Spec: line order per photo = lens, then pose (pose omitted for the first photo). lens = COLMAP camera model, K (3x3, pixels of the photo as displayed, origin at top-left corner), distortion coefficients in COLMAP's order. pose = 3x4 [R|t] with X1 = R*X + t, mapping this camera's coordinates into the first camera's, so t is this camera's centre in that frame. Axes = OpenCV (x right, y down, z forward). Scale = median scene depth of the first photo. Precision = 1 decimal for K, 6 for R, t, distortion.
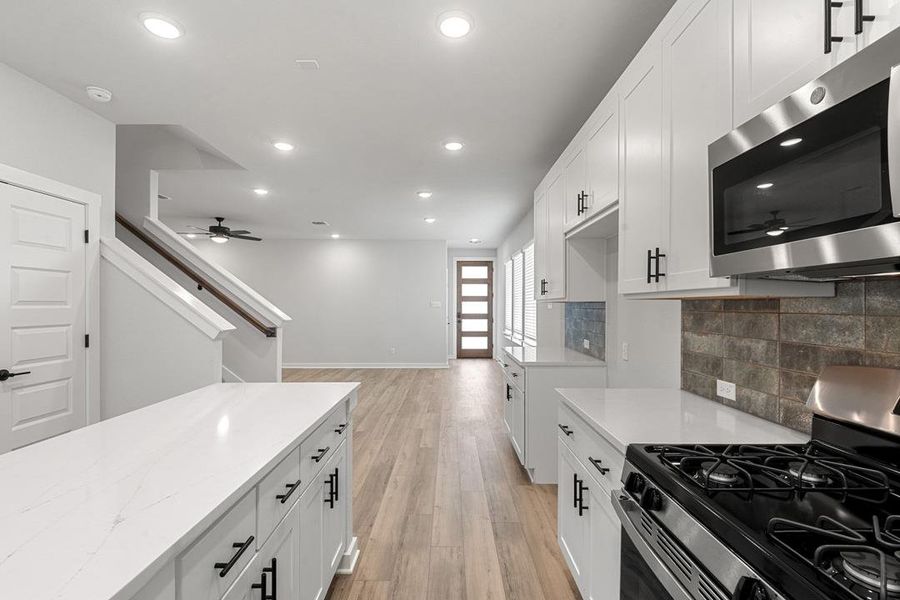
lens RADIAL K [[411.9, 0, 445.9], [0, 411.9, 303.3], [0, 0, 1]] dist [-0.001337, -0.003299]
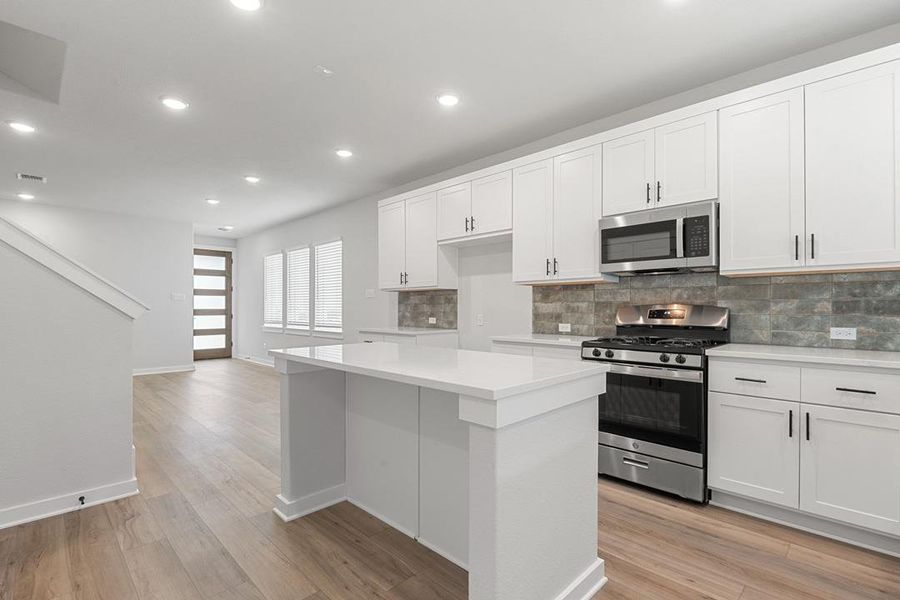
lens RADIAL K [[426.5, 0, 449.7], [0, 426.5, 304.5], [0, 0, 1]] dist [0.001047, -0.000125]
pose [[0.710014, 0.005669, 0.704165, -0.725187], [-0.003822, 0.999984, -0.004197, 0.057800], [-0.704177, 0.000288, 0.710024, -0.081112]]
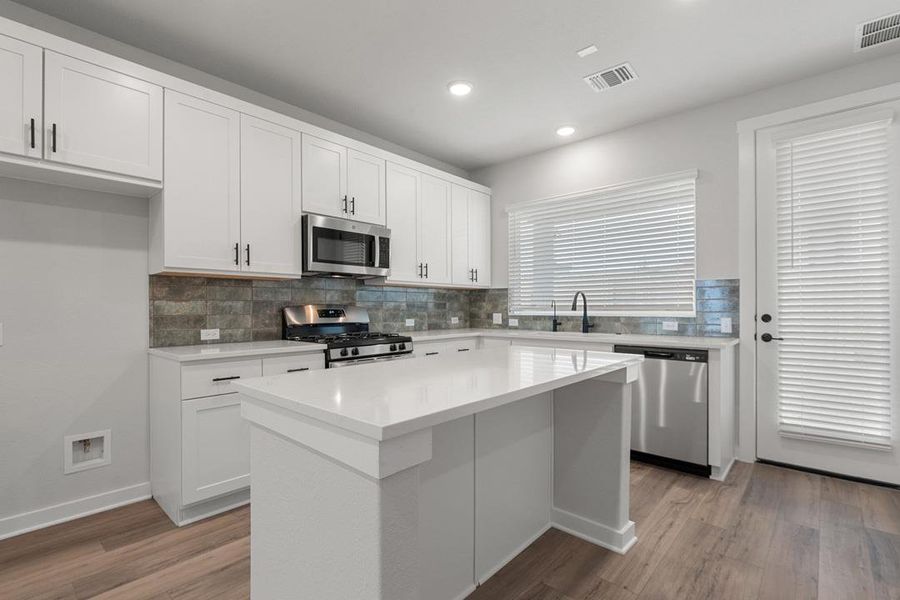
lens RADIAL K [[426.5, 0, 446.8], [0, 426.5, 305.5], [0, 0, 1]] dist [0.001047, -0.000125]
pose [[-0.750133, 0.004697, 0.661270, -0.624496], [-0.000478, 0.999971, -0.007646, 0.062091], [-0.661287, -0.006052, -0.750109, 0.921972]]
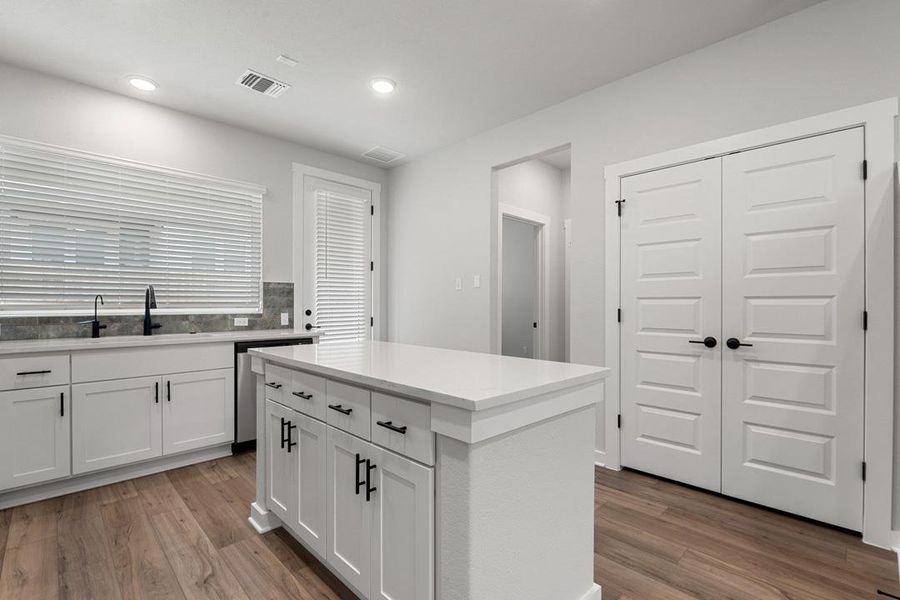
lens RADIAL K [[411.9, 0, 452.0], [0, 411.9, 302.4], [0, 0, 1]] dist [-0.001337, -0.003299]
pose [[-0.706336, -0.003485, -0.707868, 0.103987], [0.002135, 0.999973, -0.007053, 0.060949], [0.707874, -0.006493, -0.706309, 0.945973]]
